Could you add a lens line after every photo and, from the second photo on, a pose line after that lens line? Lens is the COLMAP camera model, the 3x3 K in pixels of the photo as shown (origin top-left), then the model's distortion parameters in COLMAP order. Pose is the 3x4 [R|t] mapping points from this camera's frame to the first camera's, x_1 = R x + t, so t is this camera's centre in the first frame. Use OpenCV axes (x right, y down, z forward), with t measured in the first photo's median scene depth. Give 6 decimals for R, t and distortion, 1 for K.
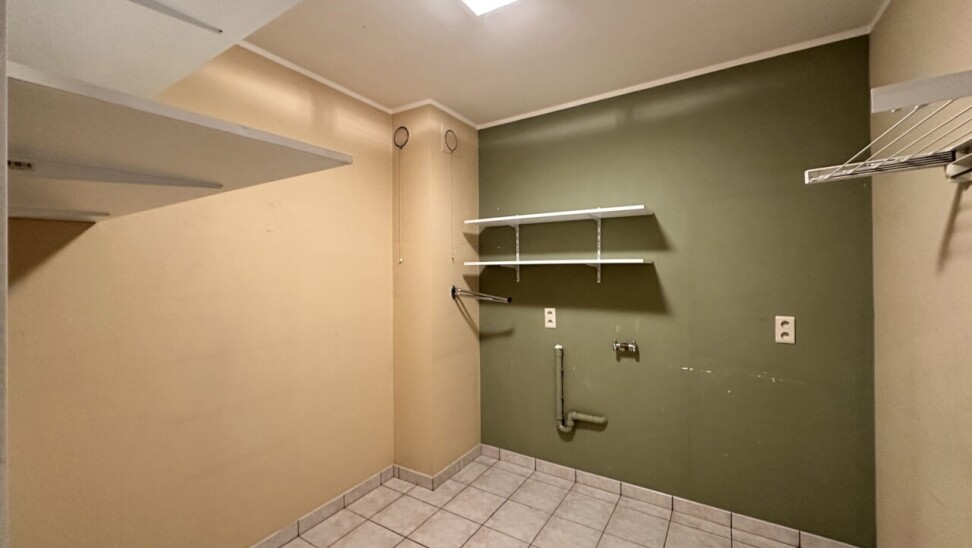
lens RADIAL K [[384.1, 0, 484.1], [0, 384.1, 274.8], [0, 0, 1]] dist [-0.009726, 0.000463]
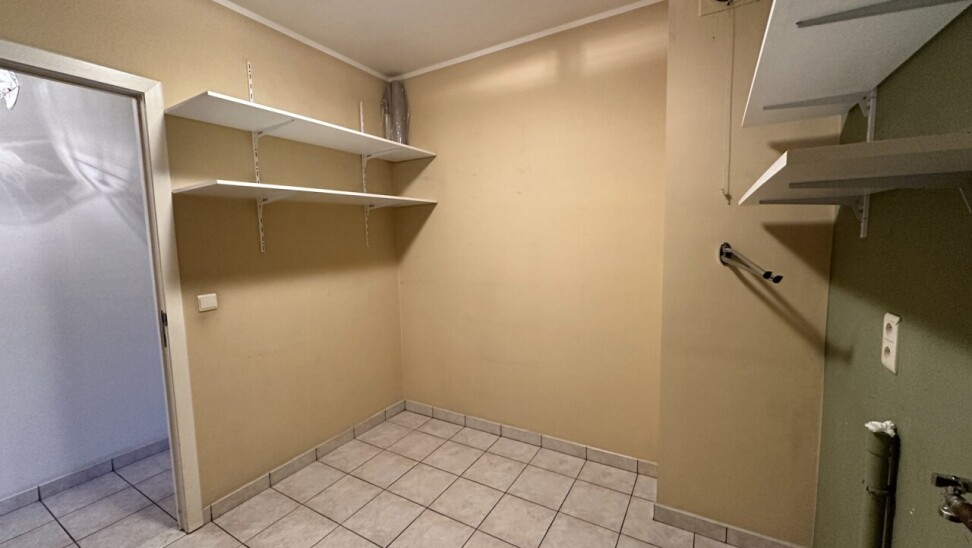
lens RADIAL K [[384.1, 0, 483.3], [0, 384.1, 271.4], [0, 0, 1]] dist [-0.009726, 0.000463]
pose [[0.020208, 0.102909, -0.994485, 0.578141], [0.023562, 0.994363, 0.103376, 0.004659], [0.999518, -0.025522, 0.017670, 0.716303]]
